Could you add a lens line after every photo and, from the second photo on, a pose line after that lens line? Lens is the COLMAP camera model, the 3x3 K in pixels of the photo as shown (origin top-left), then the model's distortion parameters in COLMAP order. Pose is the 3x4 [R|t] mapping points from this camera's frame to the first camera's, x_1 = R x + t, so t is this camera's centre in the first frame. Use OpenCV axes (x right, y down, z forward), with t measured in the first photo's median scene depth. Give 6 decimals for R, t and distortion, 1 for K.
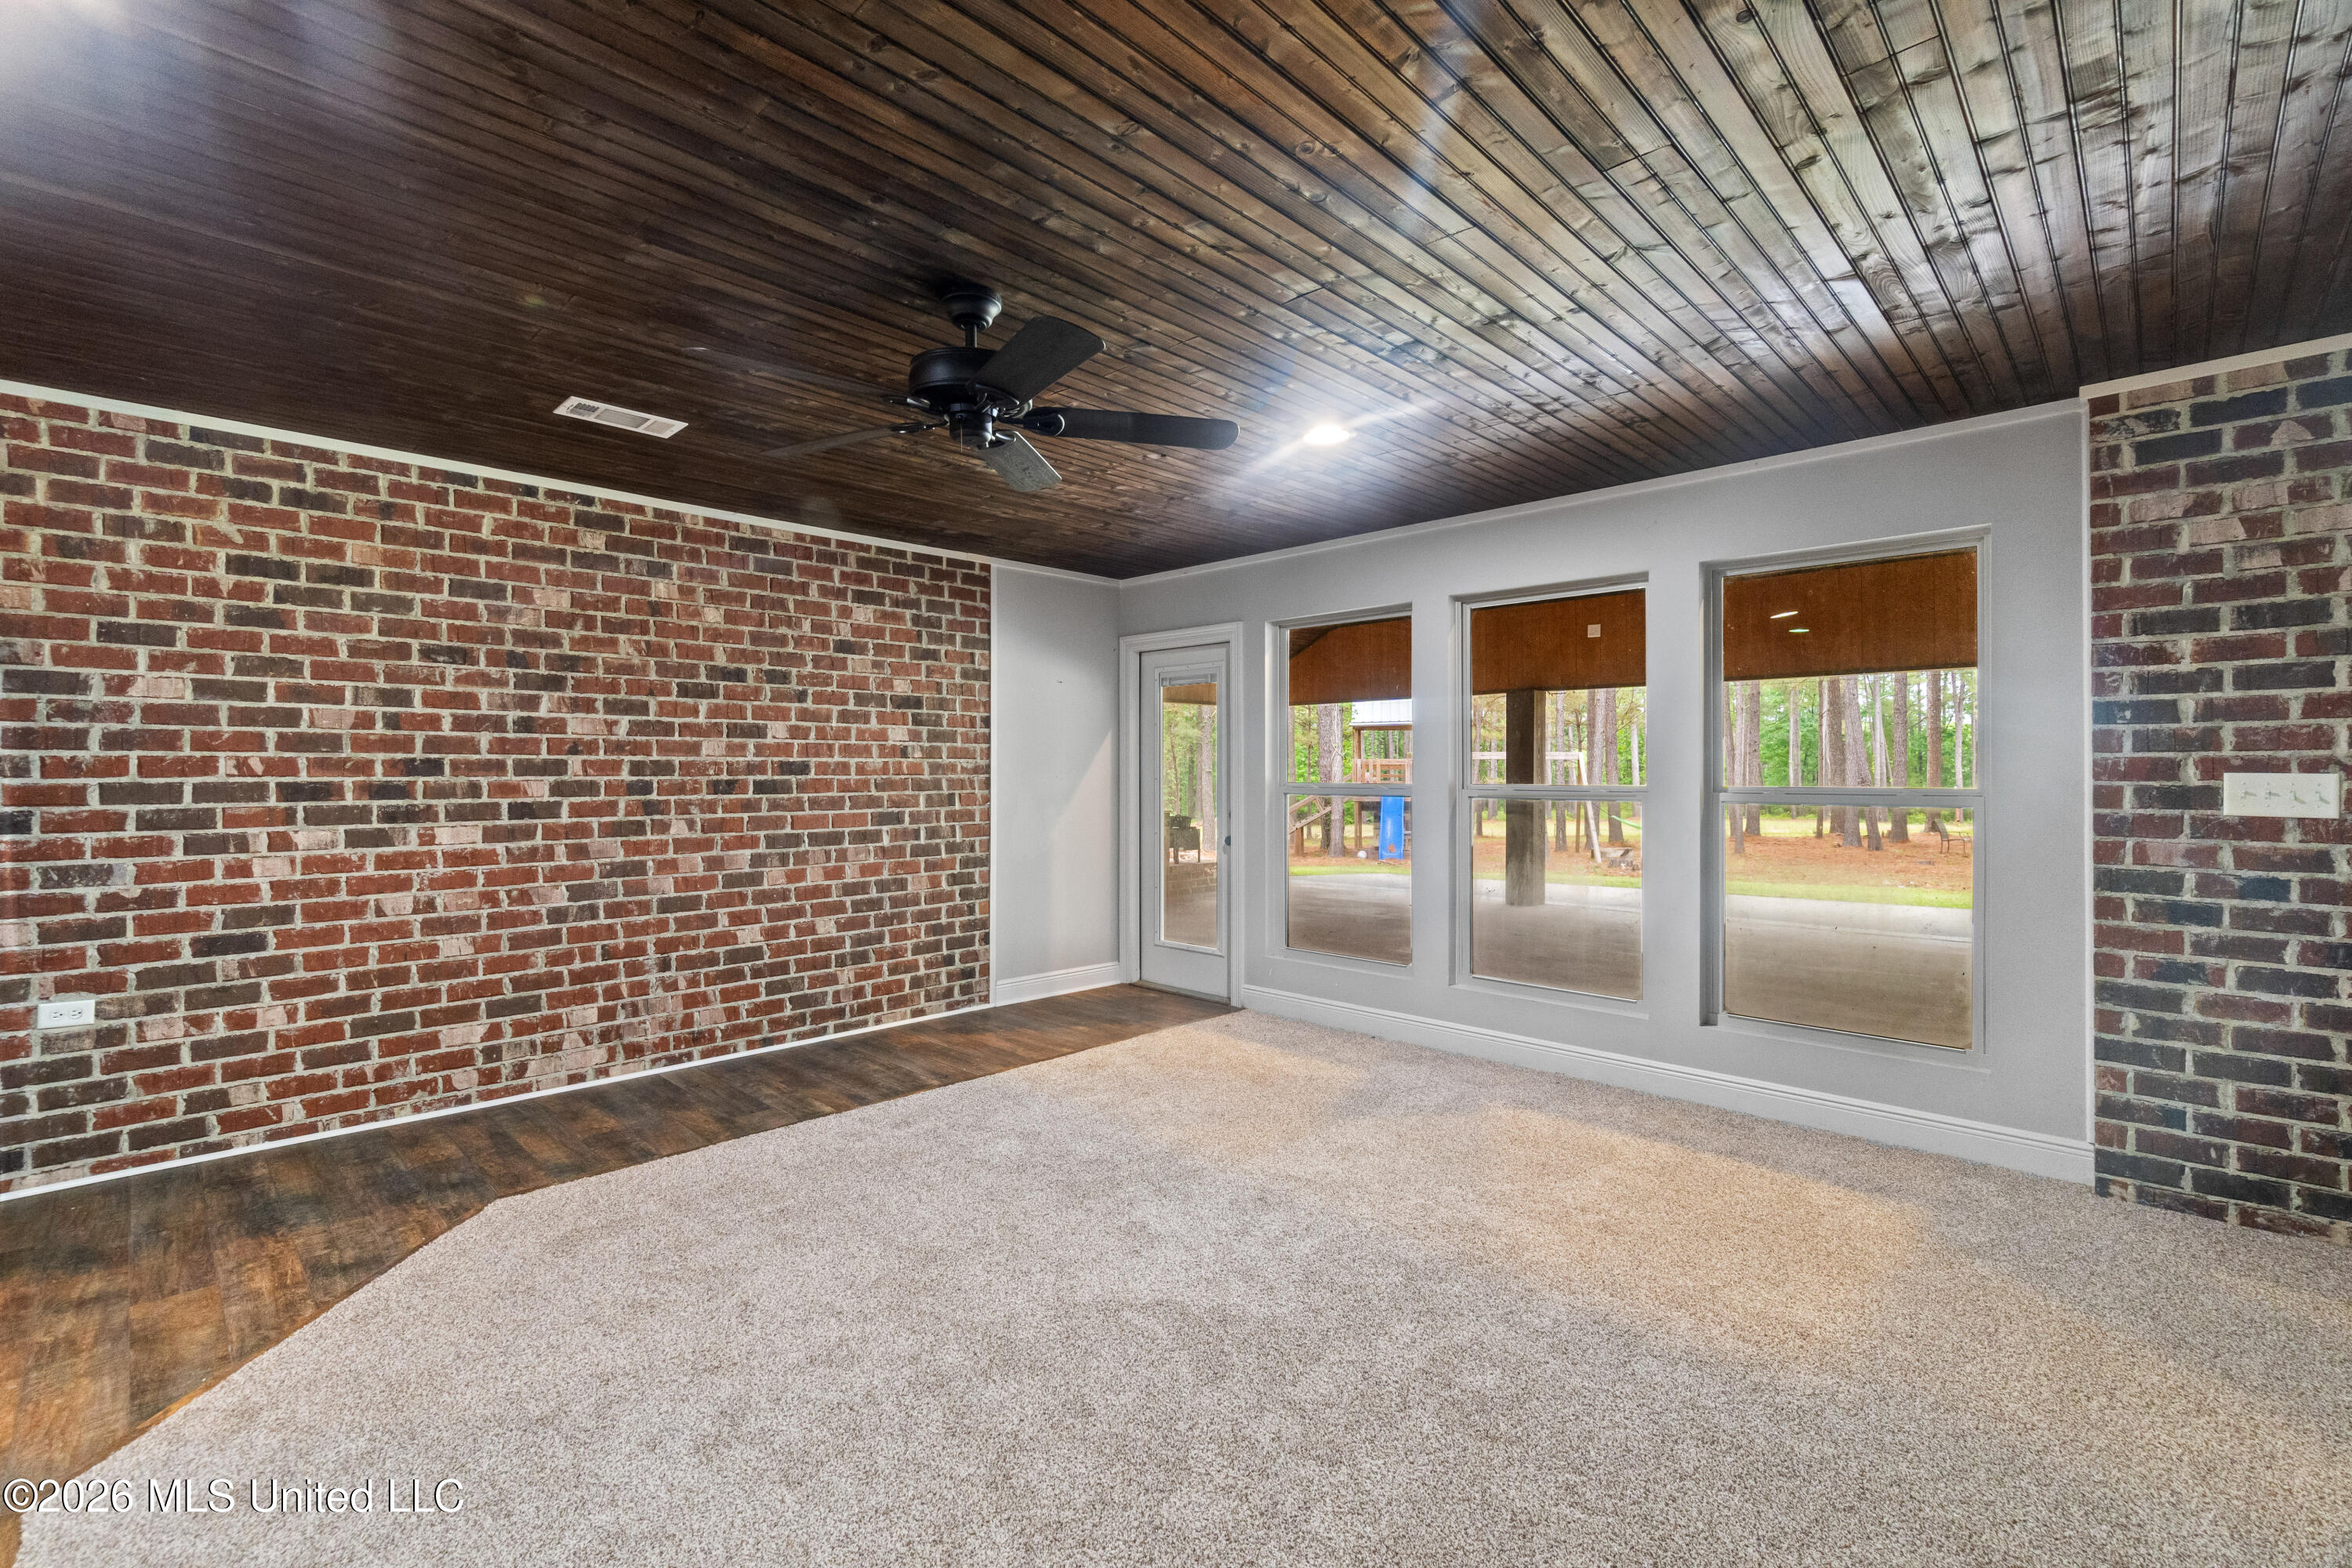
lens RADIAL K [[1030.6, 0, 1170.5], [0, 1030.6, 774.7], [0, 0, 1]] dist [-0.002137, -0.000342]
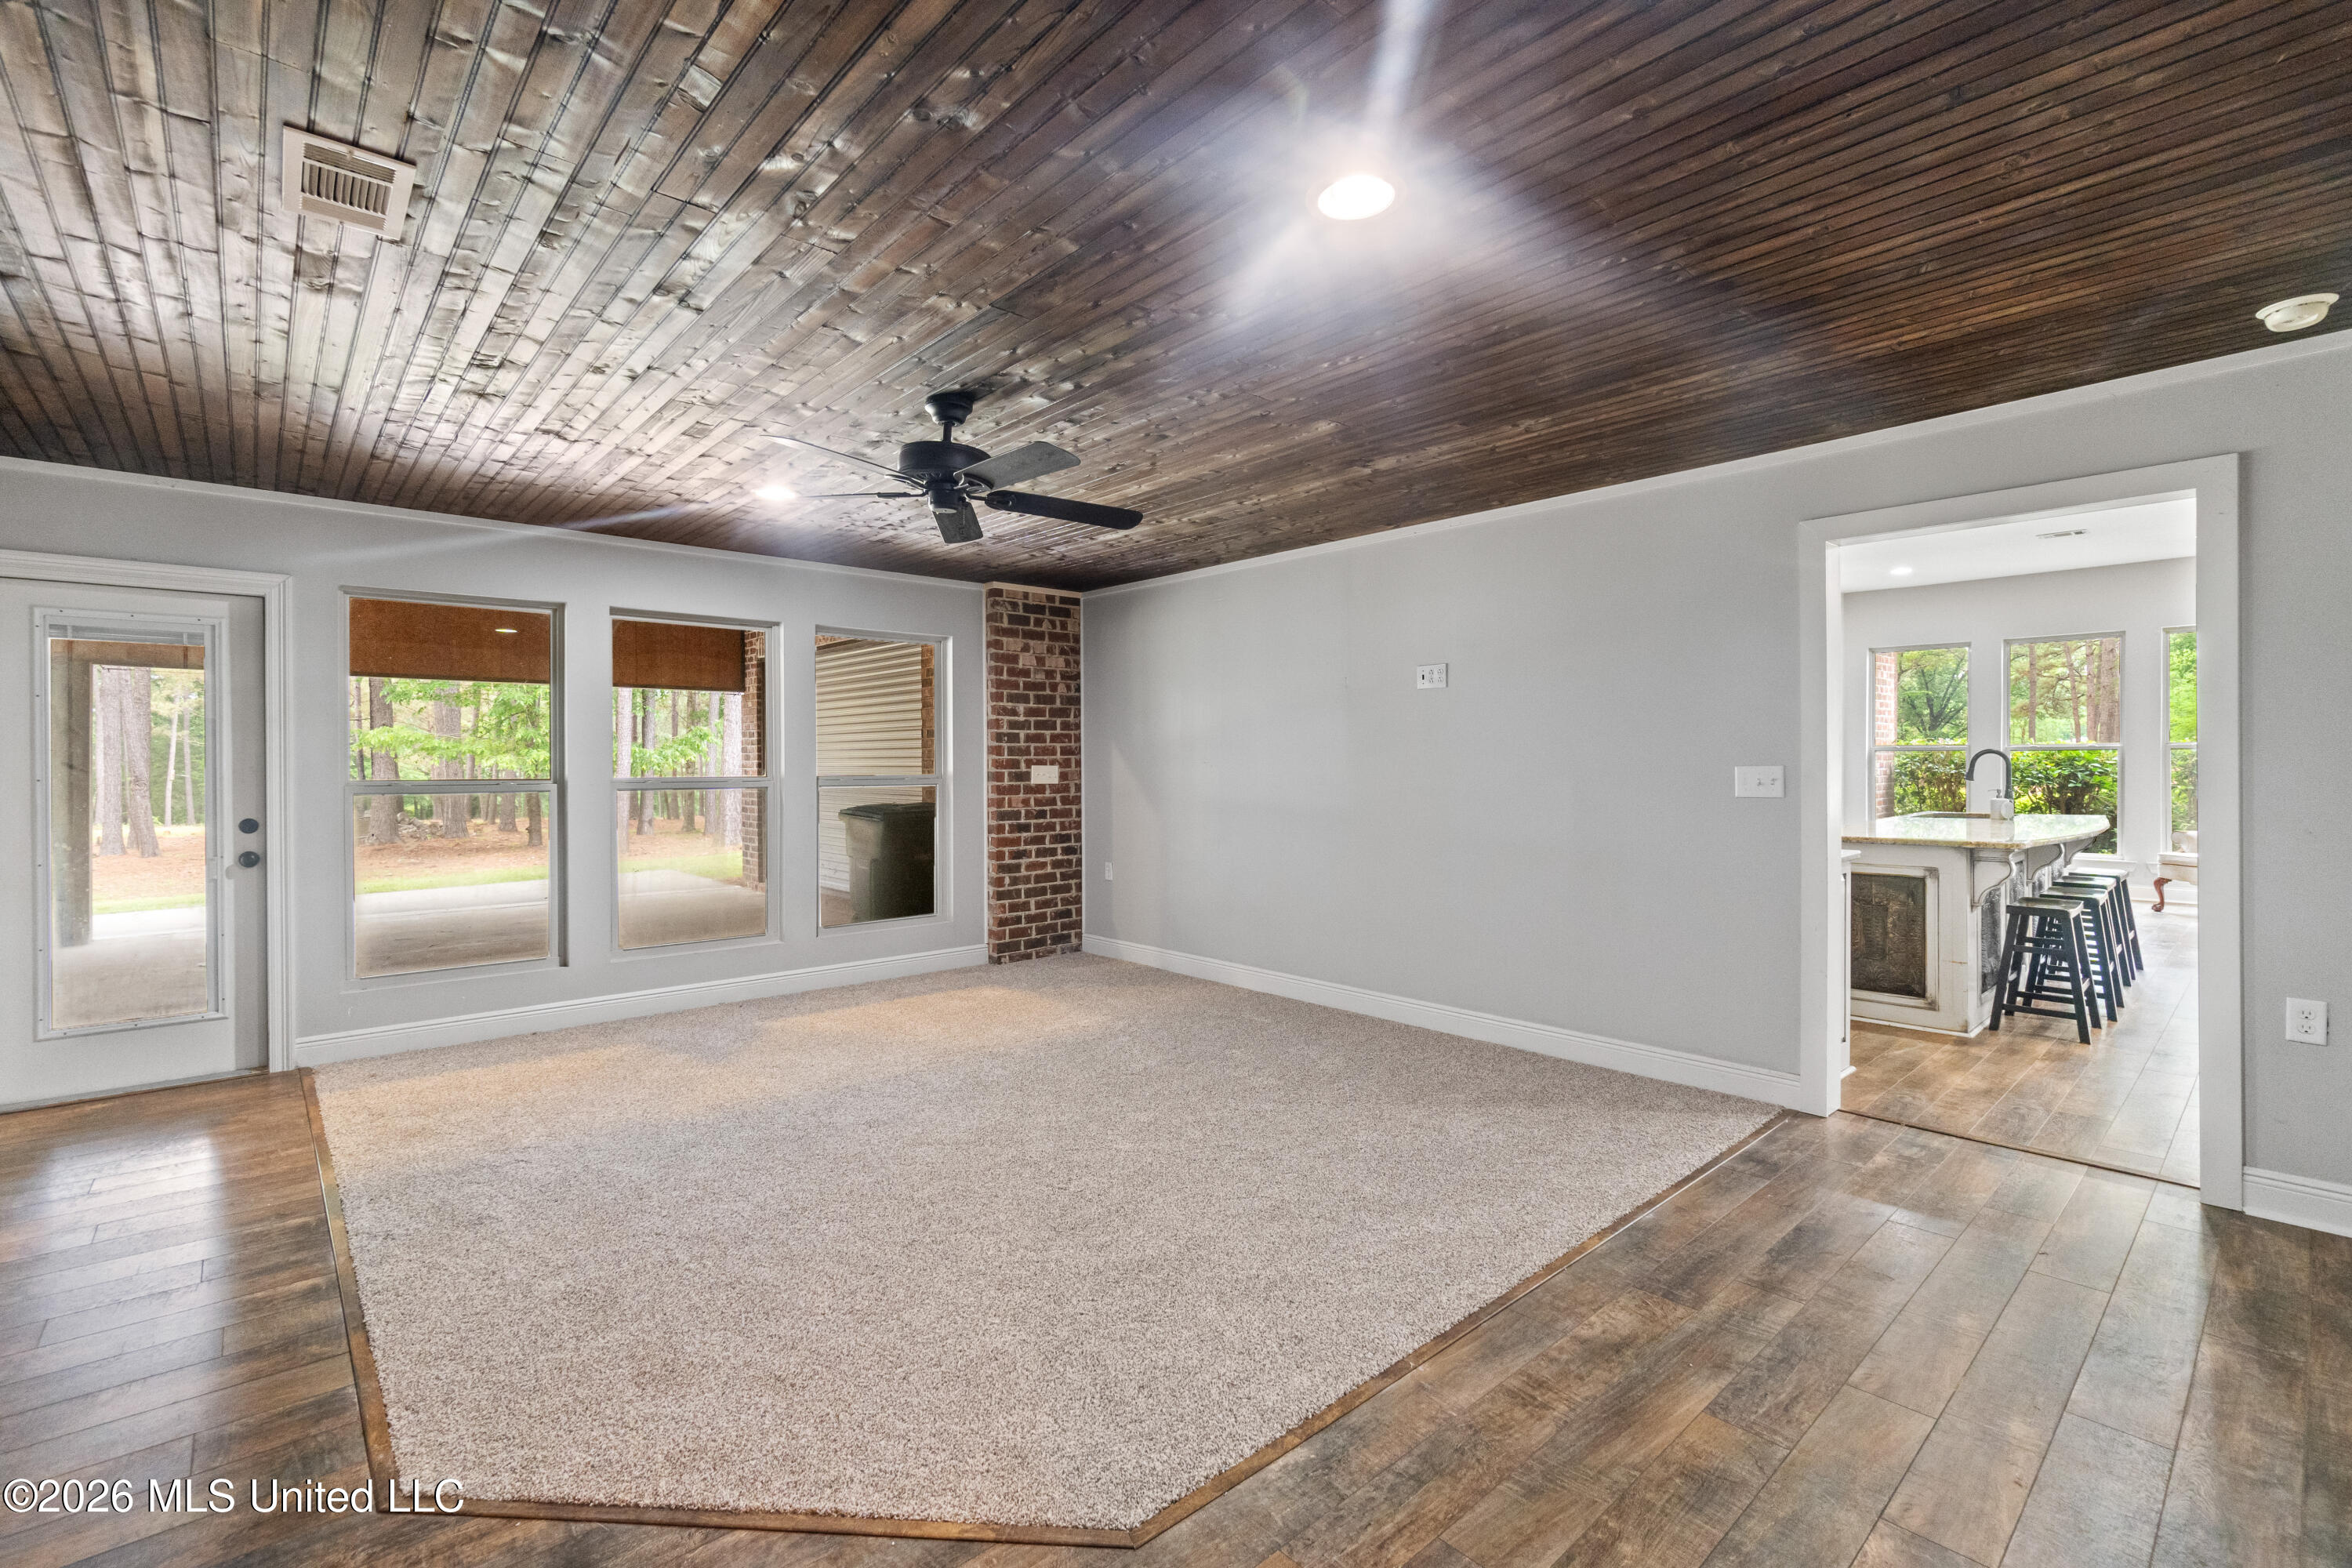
lens RADIAL K [[1030.6, 0, 1170.5], [0, 1030.6, 774.7], [0, 0, 1]] dist [-0.002137, -0.000342]
pose [[0.063001, -0.012723, 0.997932, -1.239821], [0.004188, 0.999913, 0.012484, -0.008436], [-0.998005, 0.003393, 0.063049, 0.528323]]
